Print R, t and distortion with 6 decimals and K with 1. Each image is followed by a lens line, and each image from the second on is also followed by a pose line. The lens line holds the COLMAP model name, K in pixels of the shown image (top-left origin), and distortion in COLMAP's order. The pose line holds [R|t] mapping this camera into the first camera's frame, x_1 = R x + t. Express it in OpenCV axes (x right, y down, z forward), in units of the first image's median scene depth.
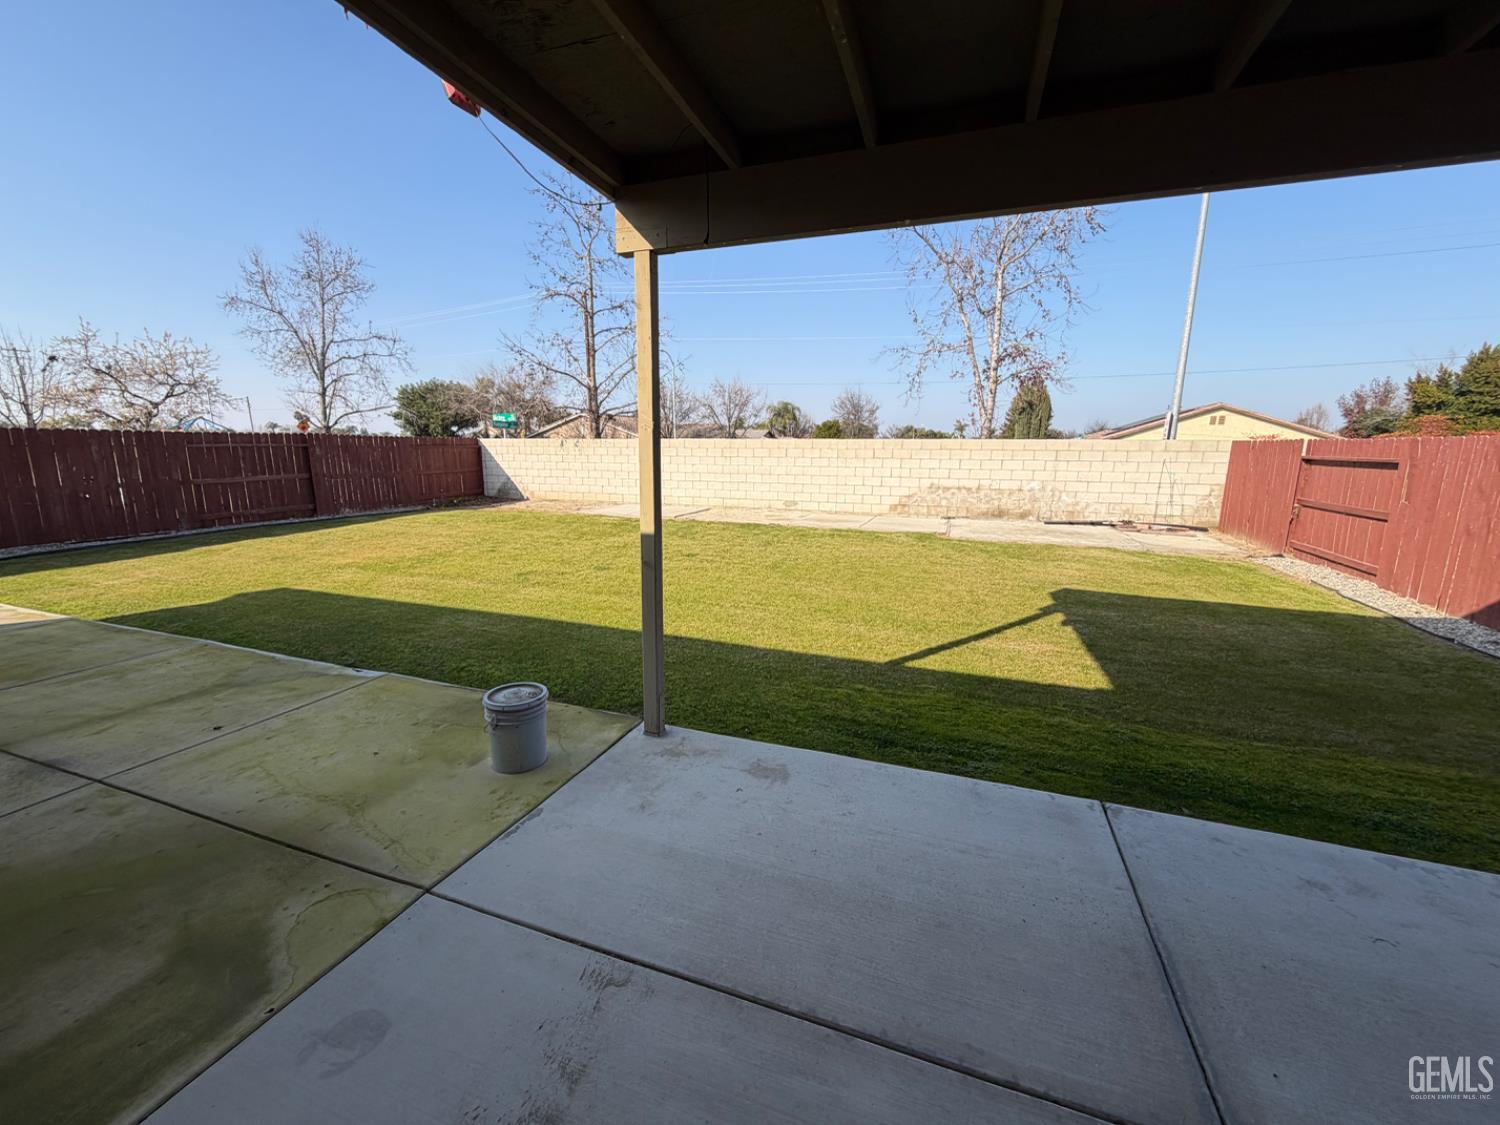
lens RADIAL K [[596.5, 0, 750.1], [0, 596.5, 565.9], [0, 0, 1]] dist [-0.000914, 0.000251]
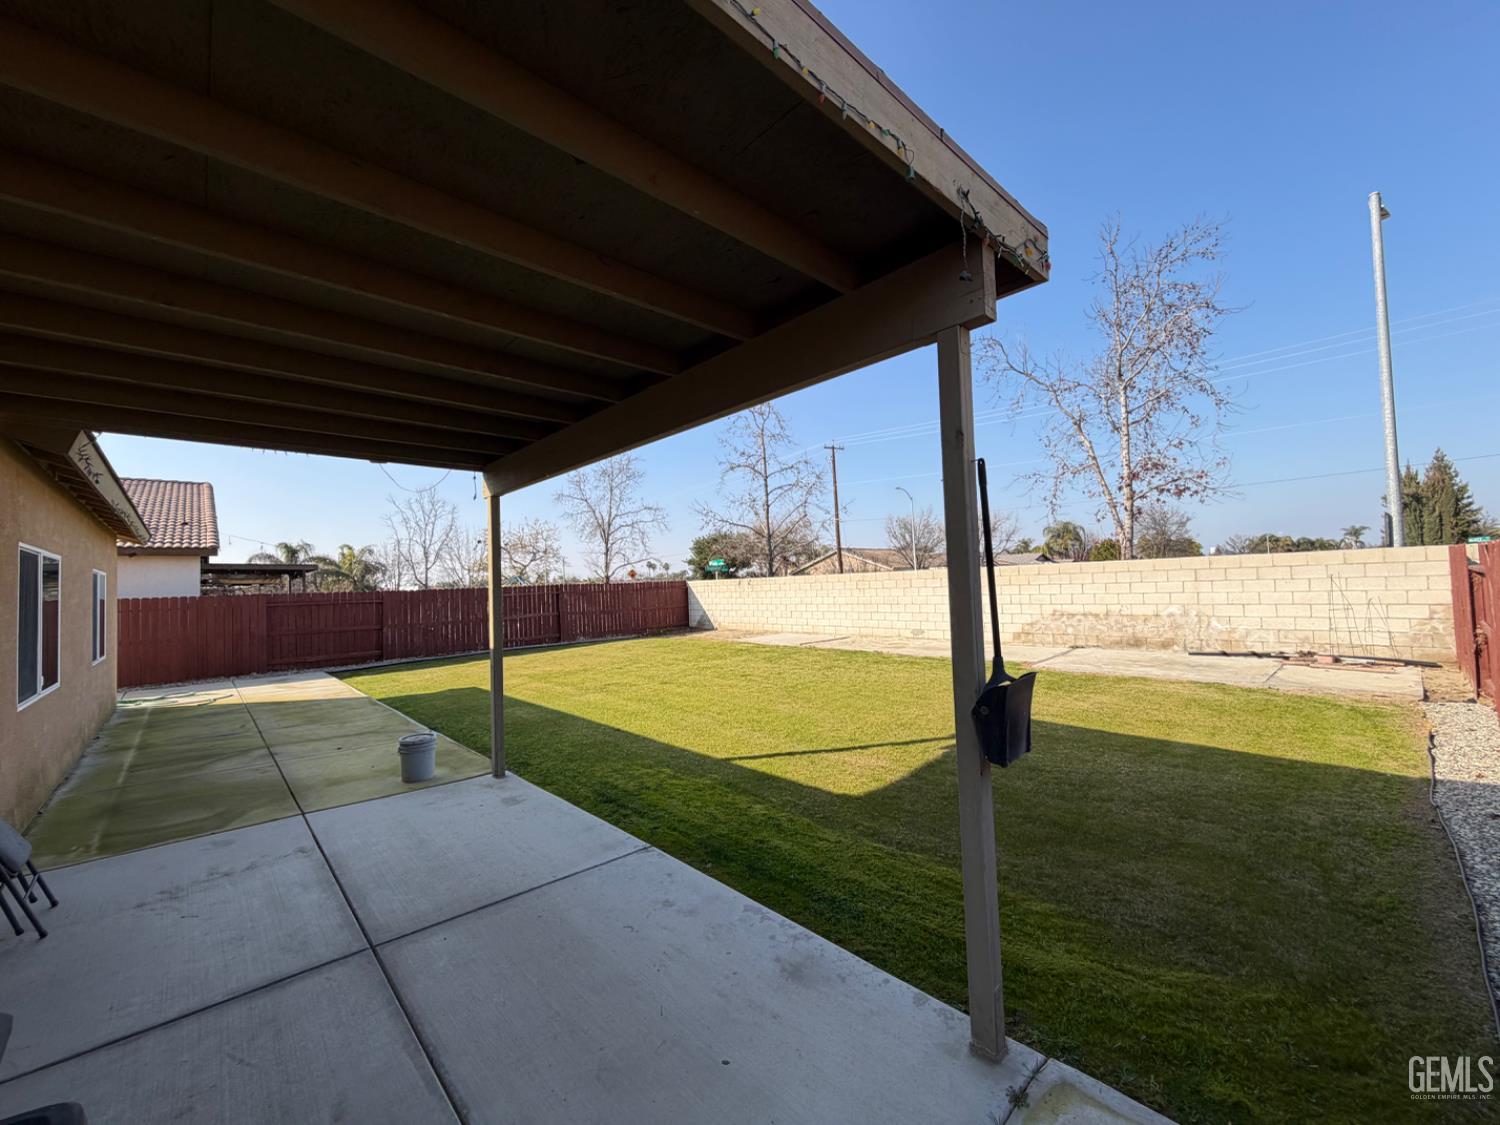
lens RADIAL K [[596.5, 0, 740.8], [0, 596.5, 557.7], [0, 0, 1]] dist [-0.000914, 0.000251]
pose [[0.885617, -0.061146, -0.460373, 0.320678], [-0.046005, 0.974869, -0.217979, 0.008651], [0.462132, 0.214225, 0.860547, -0.050659]]
